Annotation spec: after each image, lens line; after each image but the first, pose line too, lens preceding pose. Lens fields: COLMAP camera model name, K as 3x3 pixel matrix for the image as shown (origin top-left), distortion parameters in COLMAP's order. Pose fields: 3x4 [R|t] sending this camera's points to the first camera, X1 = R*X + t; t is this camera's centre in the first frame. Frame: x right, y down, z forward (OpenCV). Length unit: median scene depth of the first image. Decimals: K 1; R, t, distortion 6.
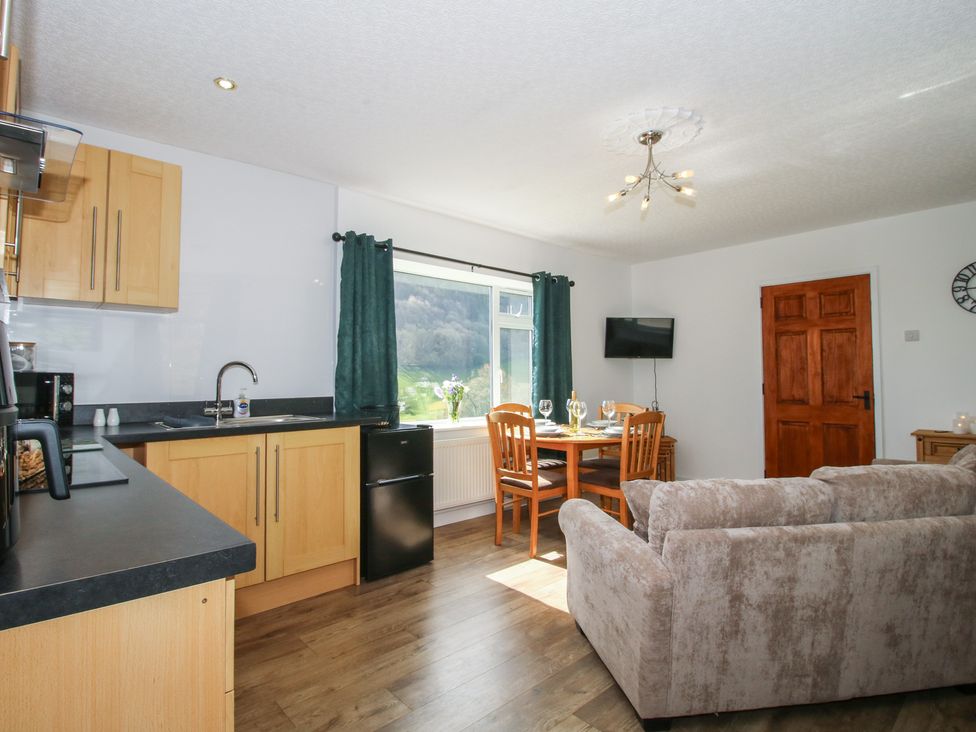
lens RADIAL K [[514.6, 0, 479.6], [0, 514.6, 361.5], [0, 0, 1]] dist [0.003763, -0.014959]
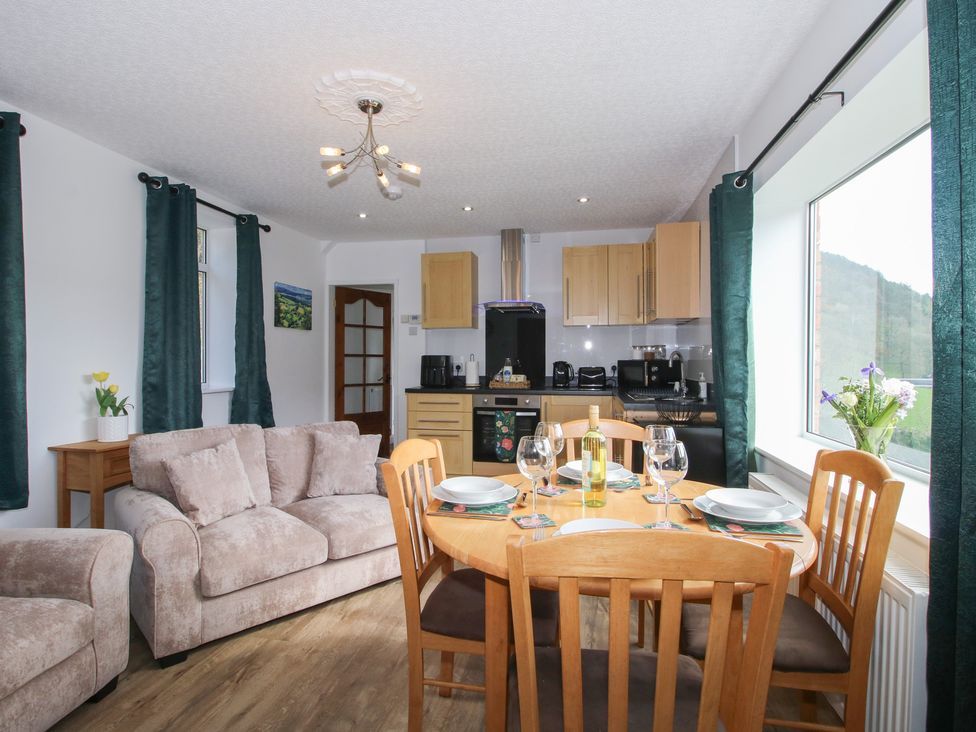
lens RADIAL K [[514.6, 0, 473.5], [0, 514.6, 357.5], [0, 0, 1]] dist [0.003763, -0.014959]
pose [[-0.816527, 0.005864, -0.577278, 0.426614], [0.026193, 0.999295, -0.026898, 0.023744], [0.576713, -0.037083, -0.816105, 1.103194]]
